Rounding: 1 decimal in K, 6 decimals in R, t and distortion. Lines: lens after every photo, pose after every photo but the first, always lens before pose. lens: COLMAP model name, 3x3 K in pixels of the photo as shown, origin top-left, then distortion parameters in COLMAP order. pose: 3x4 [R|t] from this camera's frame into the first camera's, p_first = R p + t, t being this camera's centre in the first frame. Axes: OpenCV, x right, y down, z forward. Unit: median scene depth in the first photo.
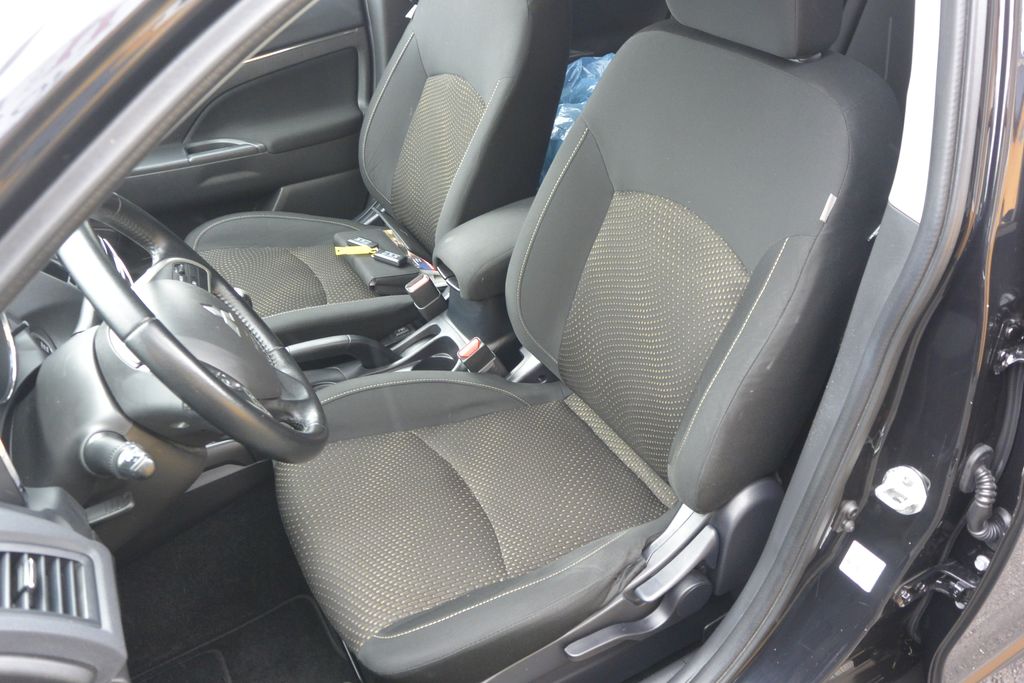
lens RADIAL K [[804.3, 0, 512.0], [0, 804.3, 341.5], [0, 0, 1]] dist [0.008940, 0.006605]
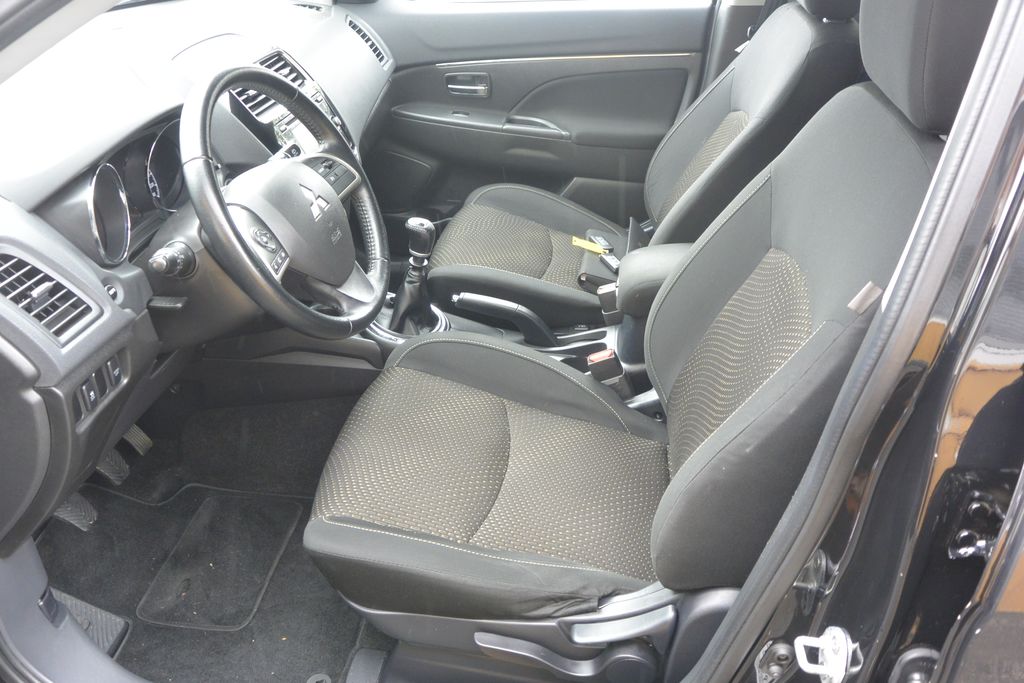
lens RADIAL K [[804.3, 0, 512.0], [0, 804.3, 341.5], [0, 0, 1]] dist [0.008940, 0.006605]
pose [[0.807585, 0.379481, -0.451444, 0.271768], [-0.404674, 0.913407, 0.043886, -0.006117], [0.429006, 0.147246, 0.891220, 0.051662]]
